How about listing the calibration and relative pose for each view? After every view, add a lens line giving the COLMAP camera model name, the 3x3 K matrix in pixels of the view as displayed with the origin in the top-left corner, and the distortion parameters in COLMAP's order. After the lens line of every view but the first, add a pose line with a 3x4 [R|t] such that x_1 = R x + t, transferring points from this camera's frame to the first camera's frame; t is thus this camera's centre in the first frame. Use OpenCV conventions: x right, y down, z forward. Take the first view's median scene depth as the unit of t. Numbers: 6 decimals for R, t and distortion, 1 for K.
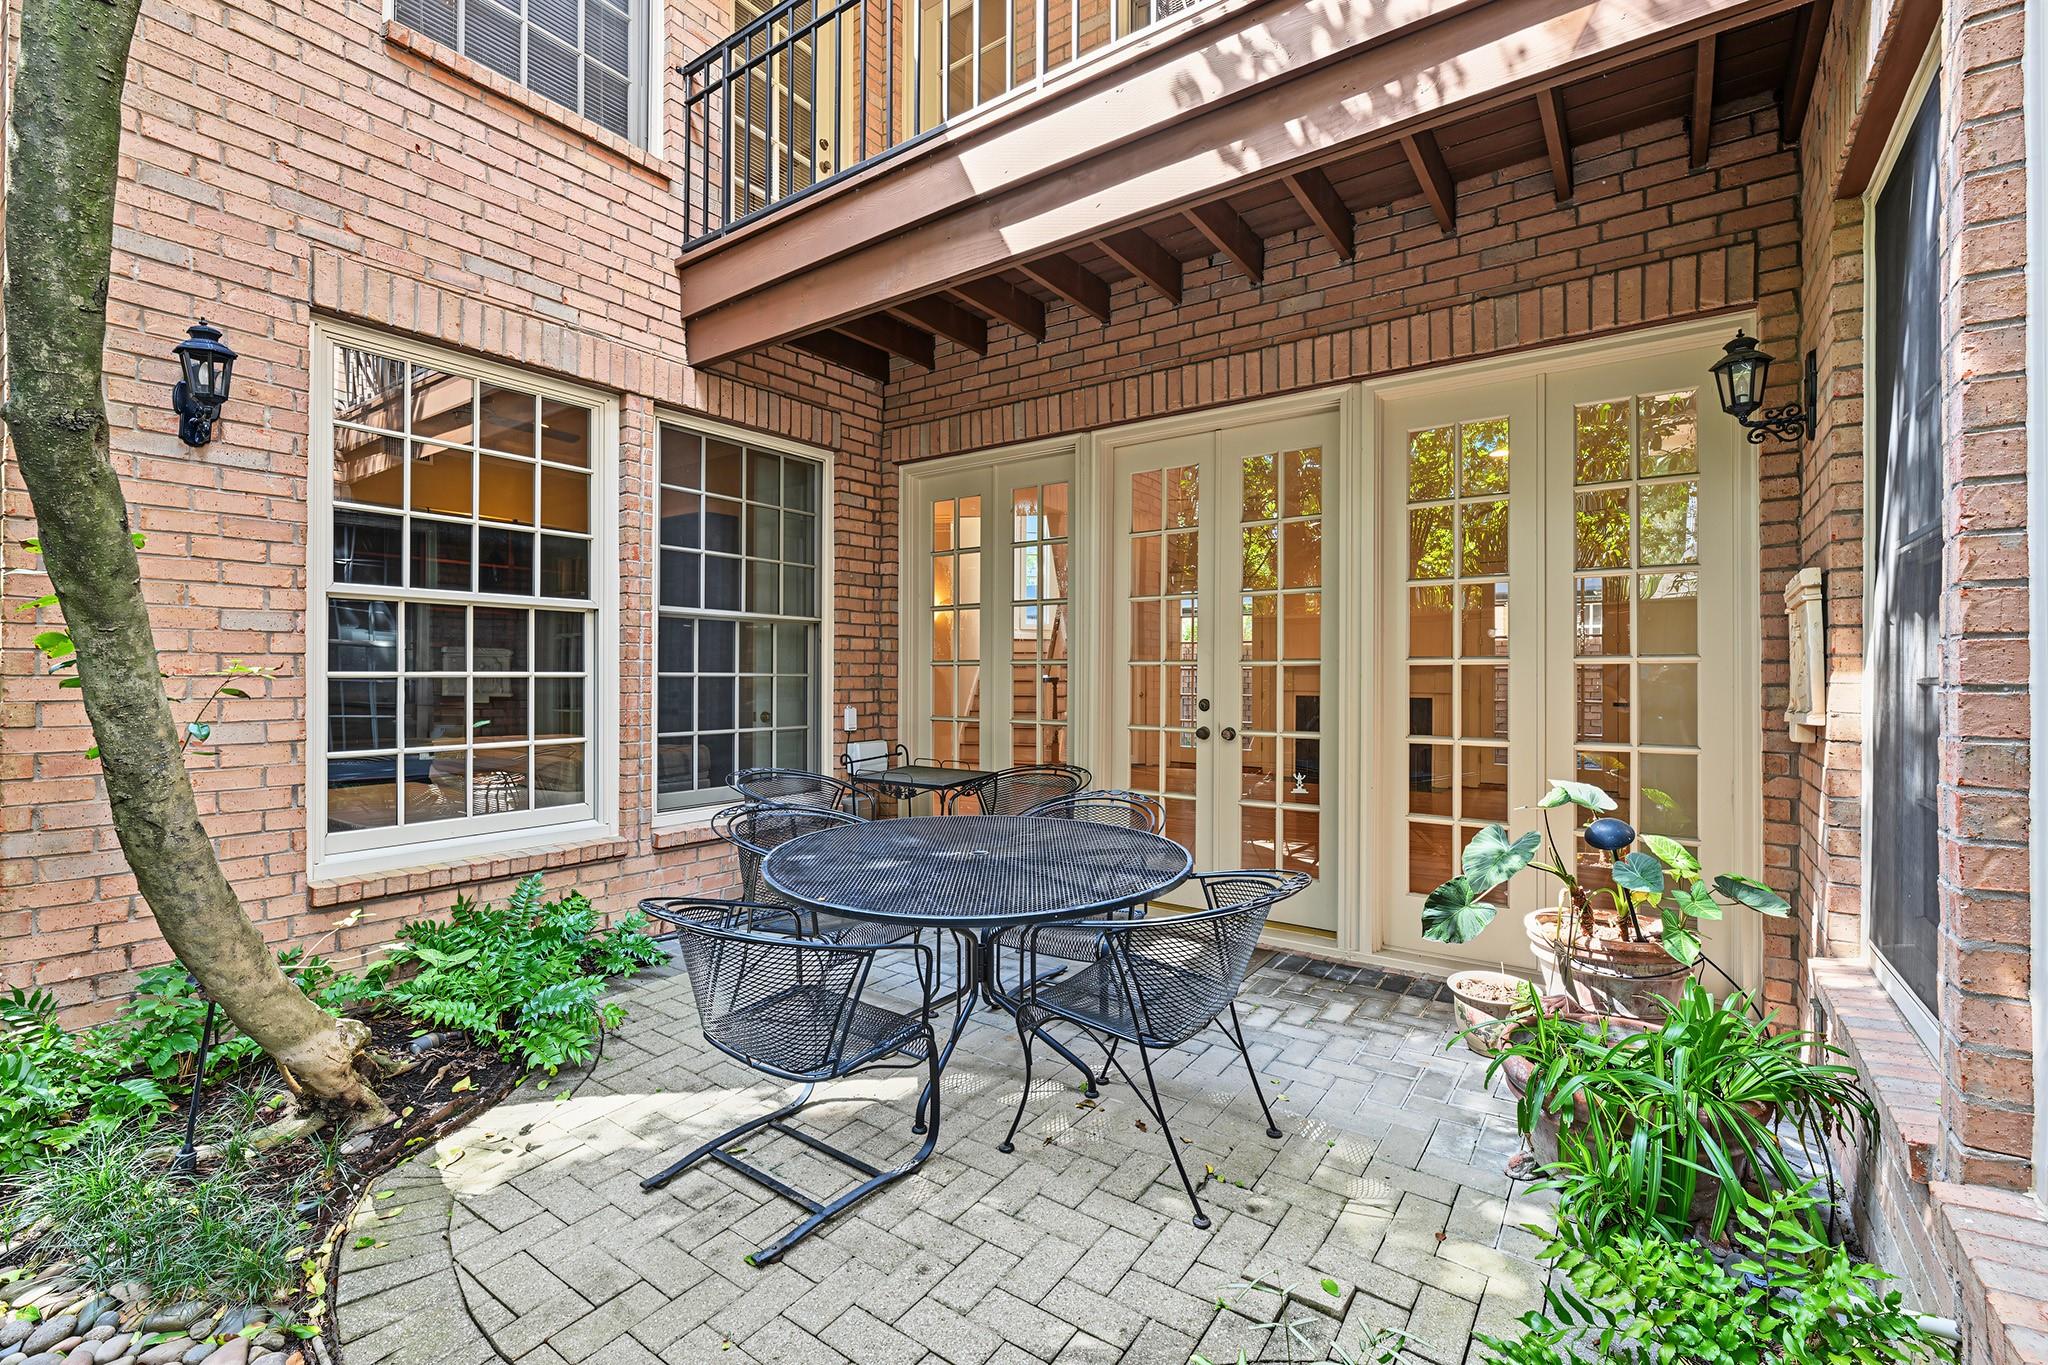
lens RADIAL K [[881.3, 0, 982.2], [0, 881.3, 676.3], [0, 0, 1]] dist [0.000312, -0.000352]
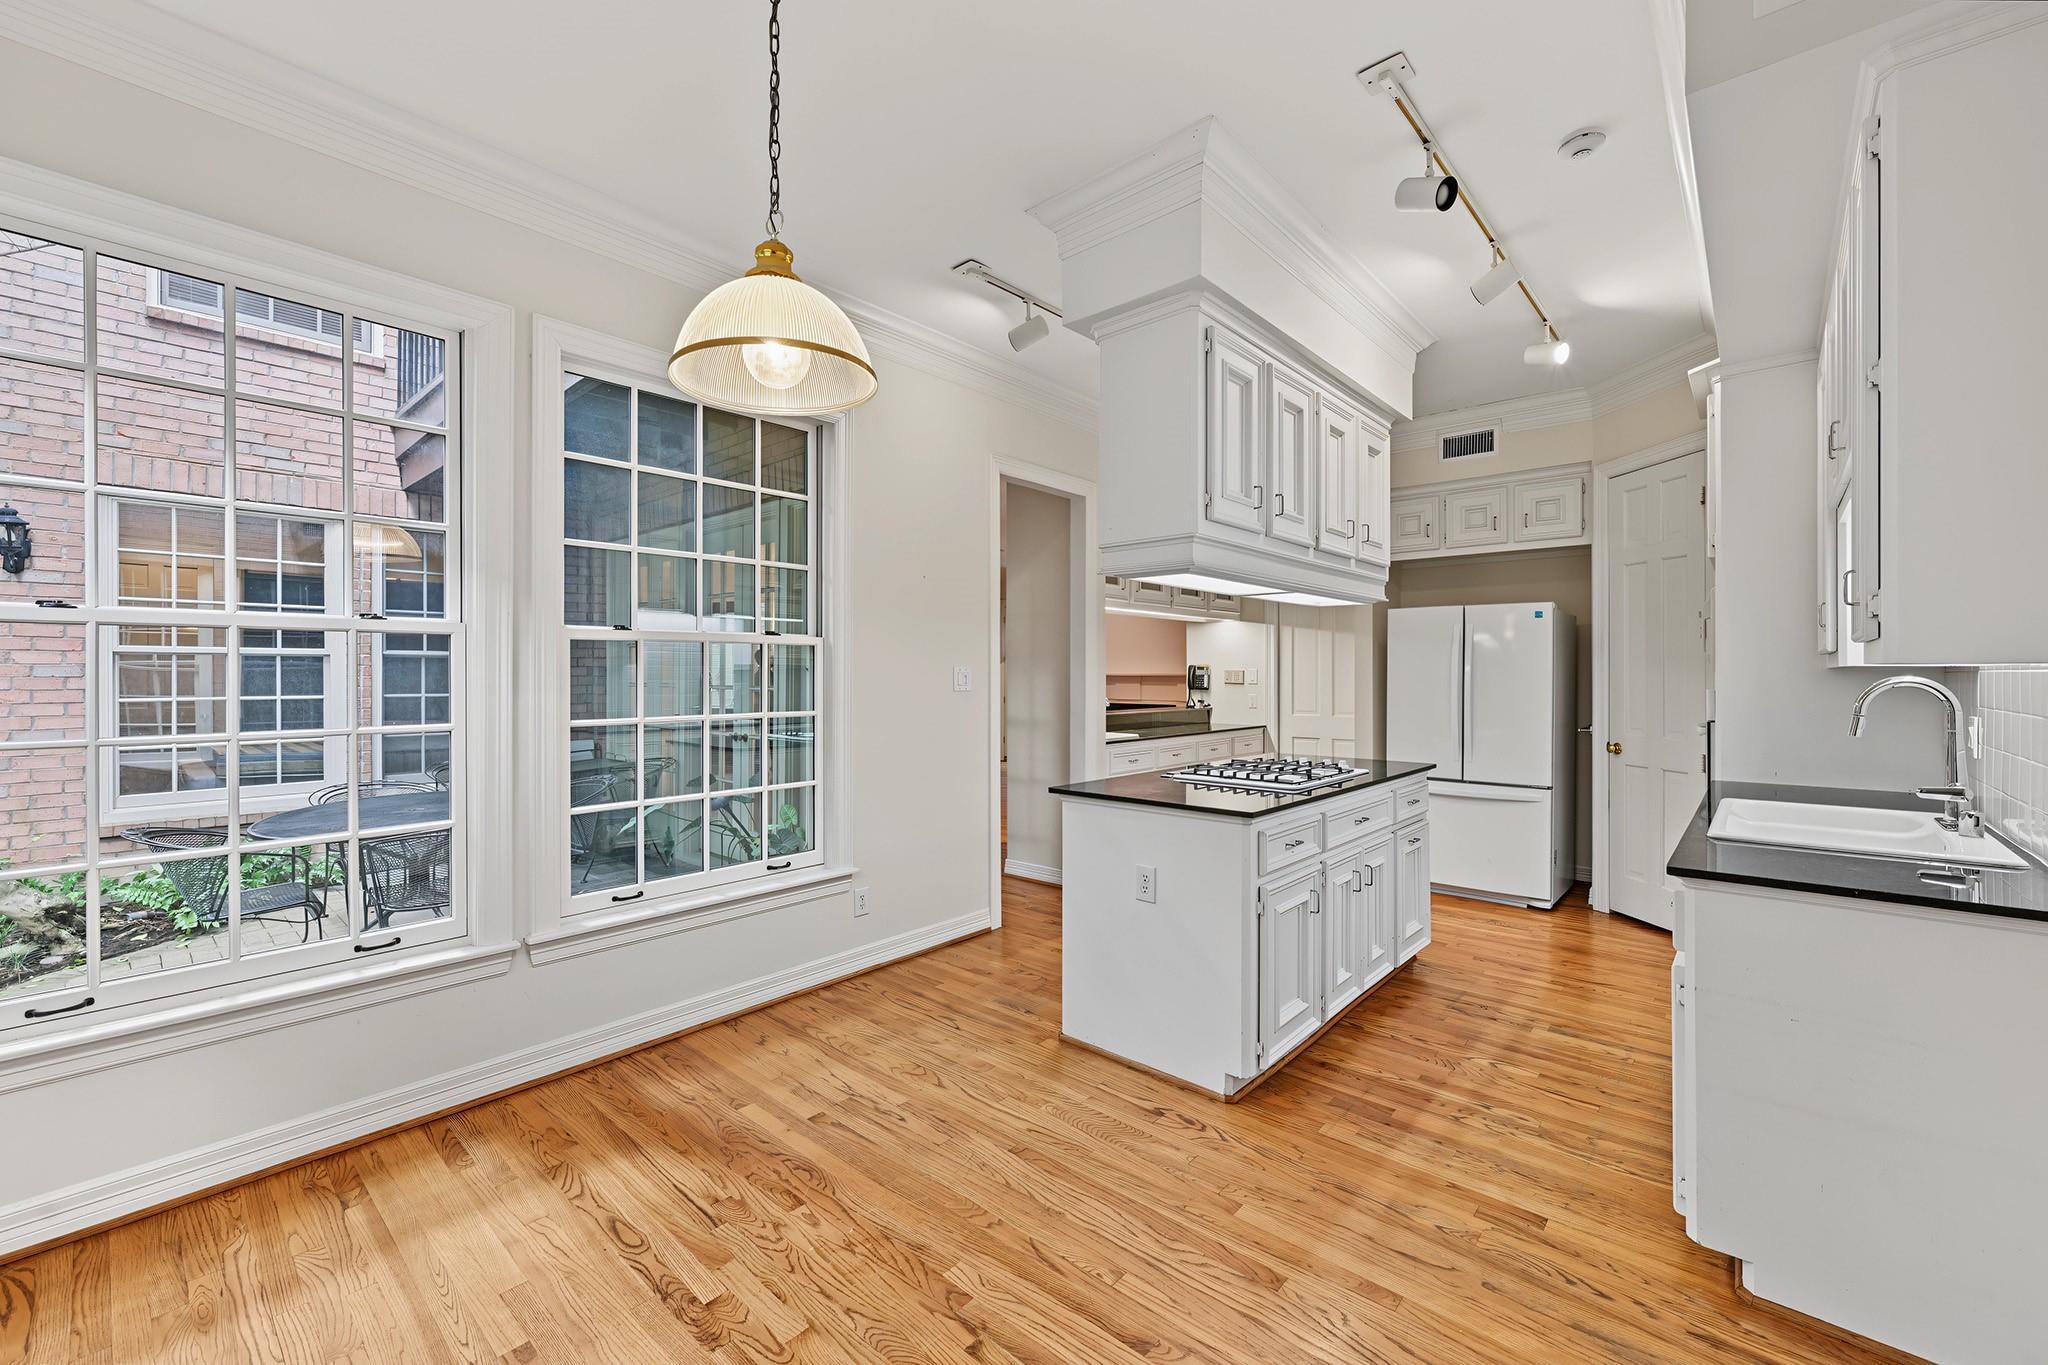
lens RADIAL K [[828.8, 0, 1015.4], [0, 828.8, 674.2], [0, 0, 1]] dist [0.002083, -0.000668]
pose [[0.996903, -0.004076, -0.078539, 1.083656], [0.004308, 0.999987, 0.002779, -0.049618], [0.078527, -0.003109, 0.996907, -0.433916]]
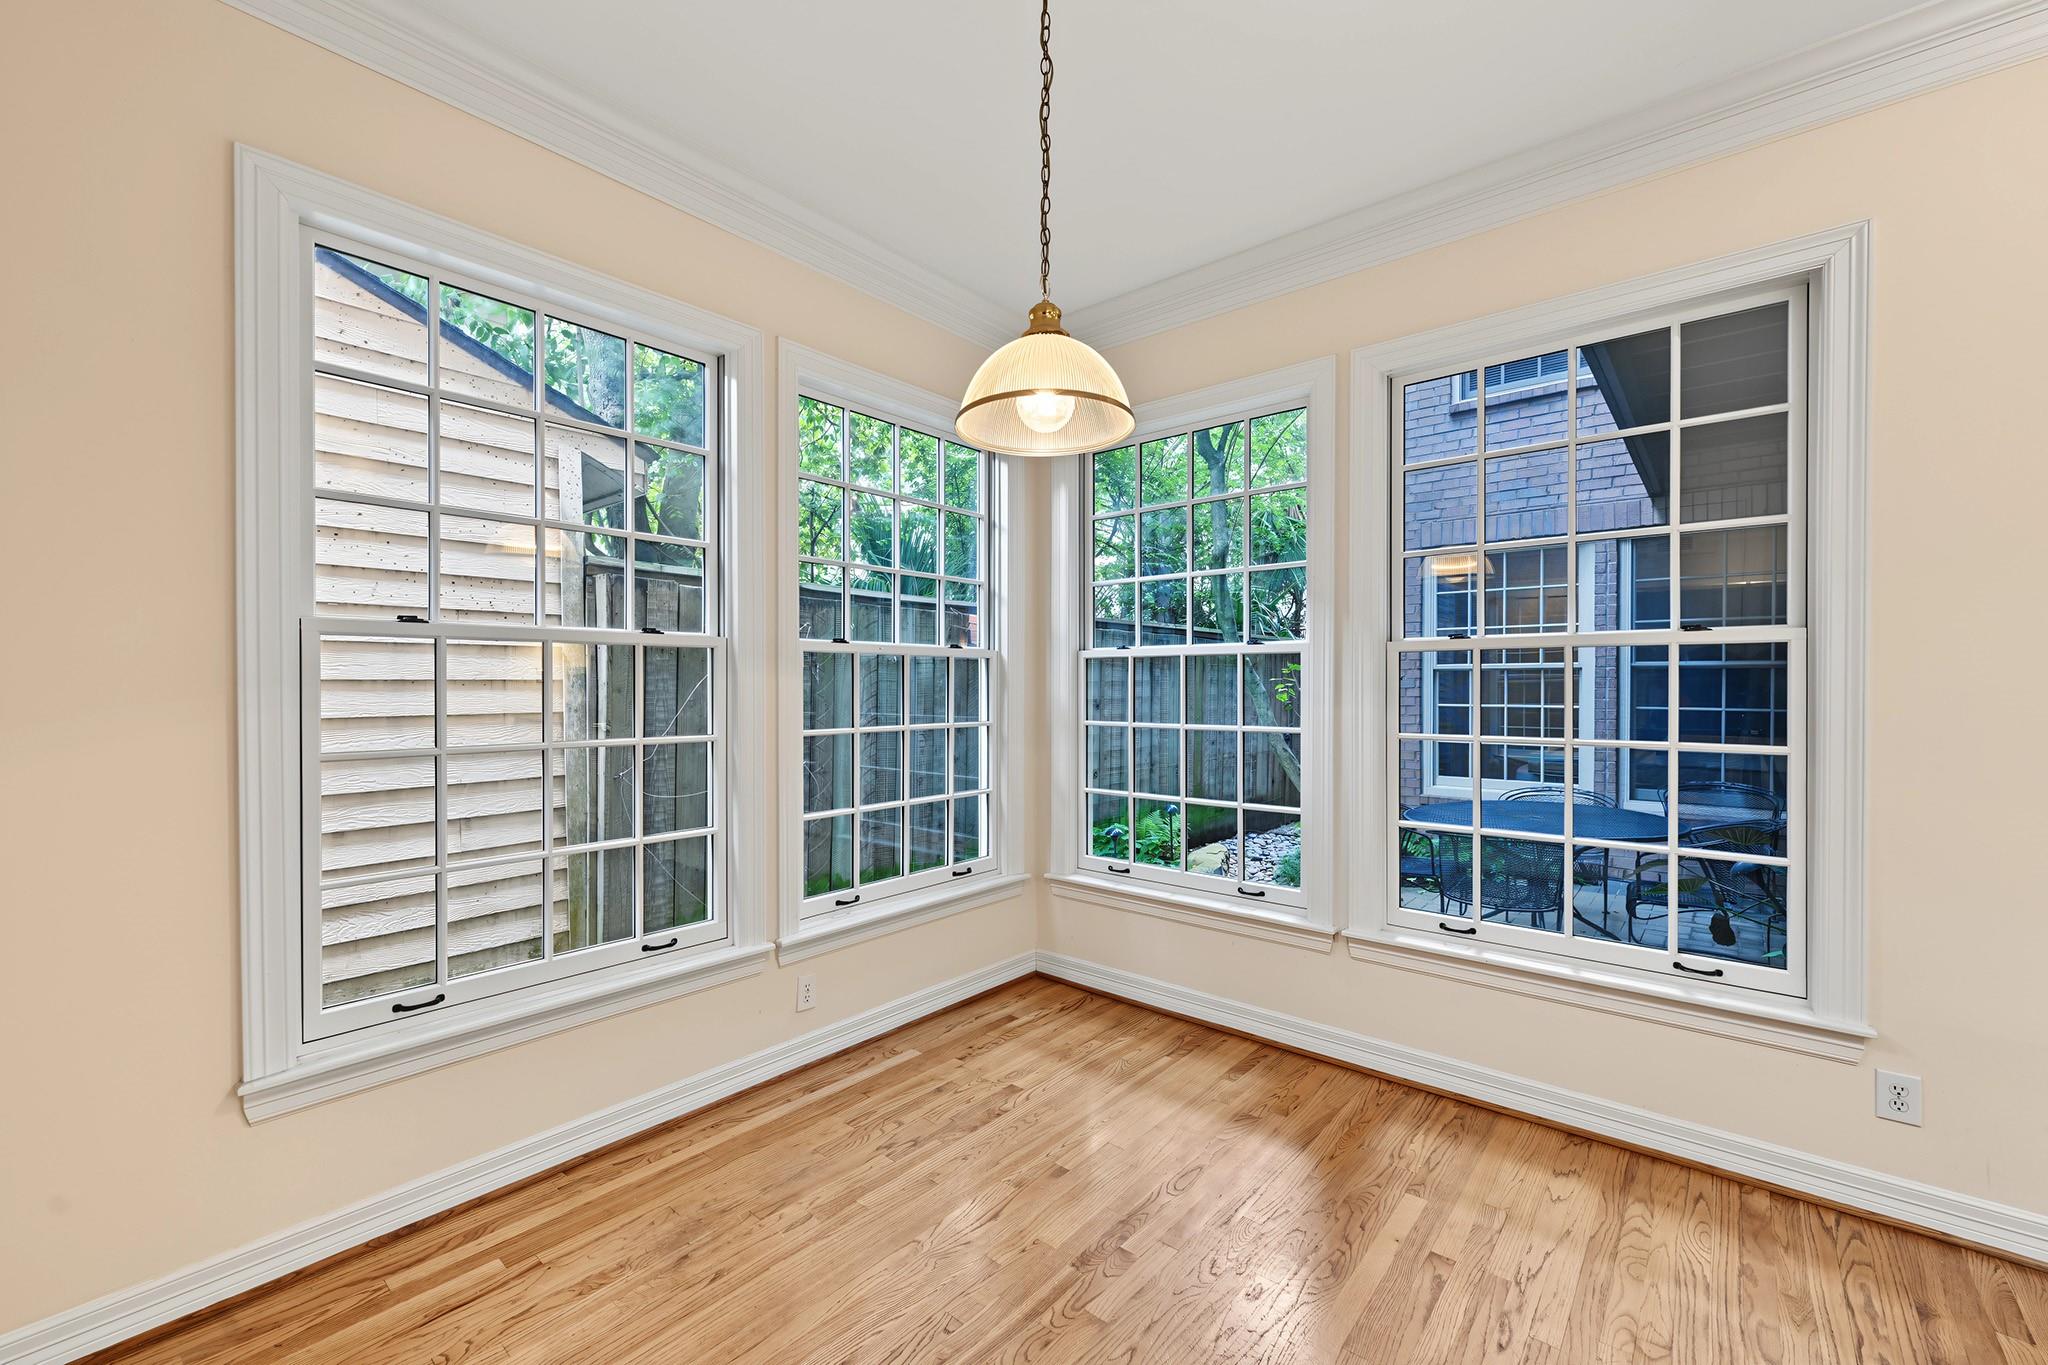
lens RADIAL K [[828.8, 0, 1019.3], [0, 828.8, 691.0], [0, 0, 1]] dist [0.002083, -0.000668]
pose [[-0.046741, 0.003474, -0.998901, 1.439078], [-0.000615, 0.999994, 0.003507, -0.046785], [0.998907, 0.000778, -0.046739, 0.034774]]
